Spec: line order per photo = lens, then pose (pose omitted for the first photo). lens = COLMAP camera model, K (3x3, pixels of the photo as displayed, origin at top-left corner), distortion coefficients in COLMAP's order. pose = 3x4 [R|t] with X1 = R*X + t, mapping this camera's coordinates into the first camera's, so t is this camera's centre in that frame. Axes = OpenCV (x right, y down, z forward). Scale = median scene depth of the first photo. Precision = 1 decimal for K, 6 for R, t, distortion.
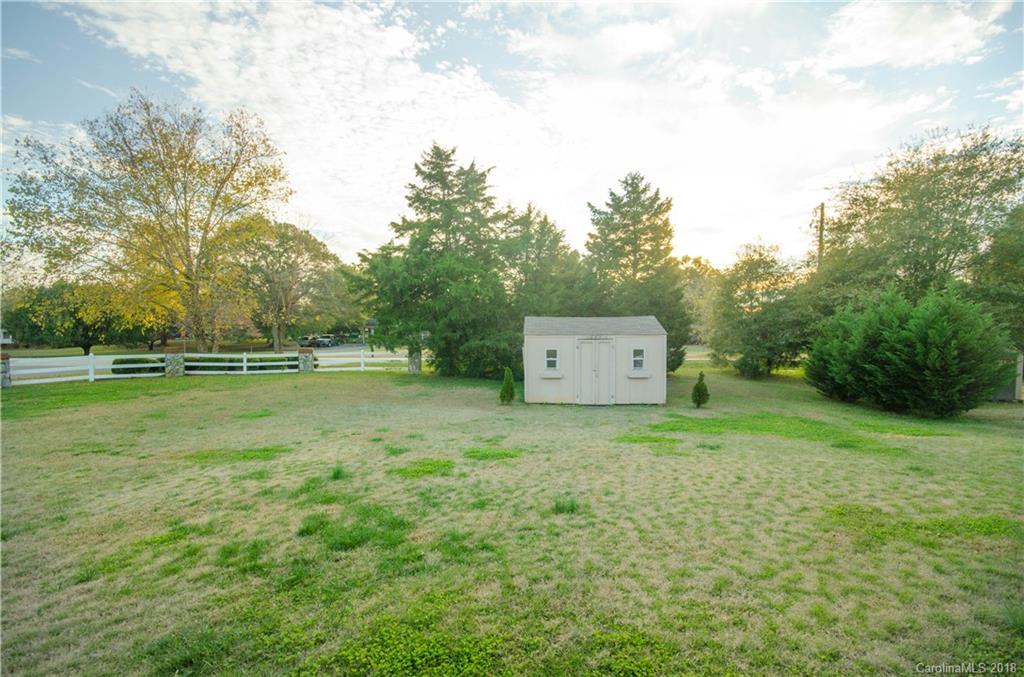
lens RADIAL K [[447.9, 0, 513.8], [0, 447.9, 338.2], [0, 0, 1]] dist [0.000533, -0.000256]
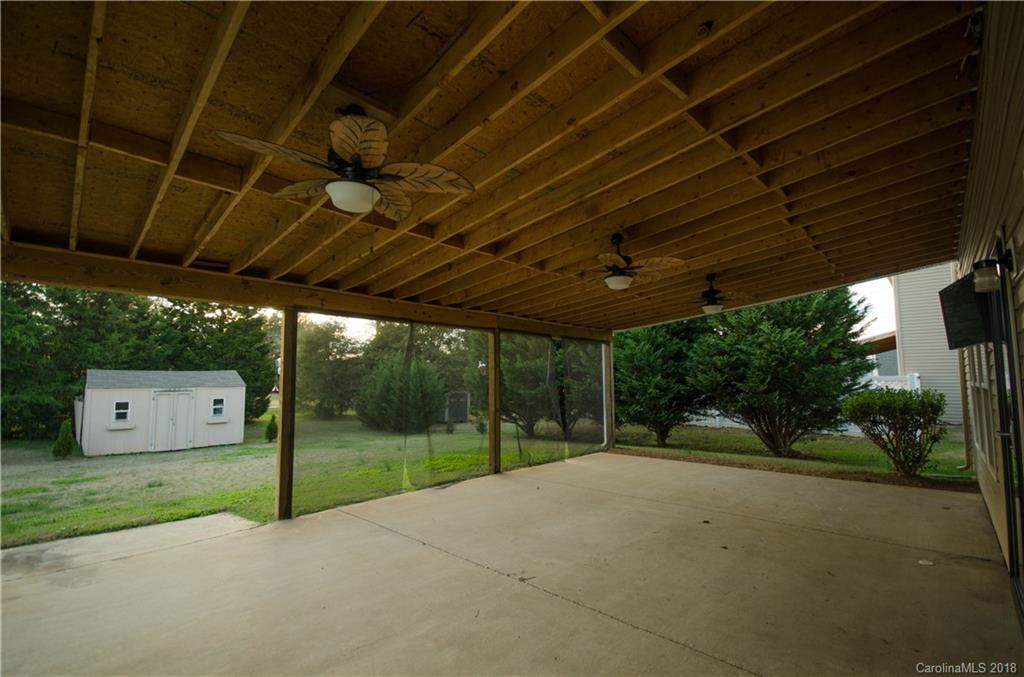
lens RADIAL K [[447.9, 0, 516.2], [0, 447.9, 346.7], [0, 0, 1]] dist [0.000533, -0.000256]
pose [[0.670336, 0.052133, 0.740224, -0.070423], [0.012569, 0.996588, -0.081570, -0.005630], [-0.741951, 0.063983, 0.667394, -0.343084]]
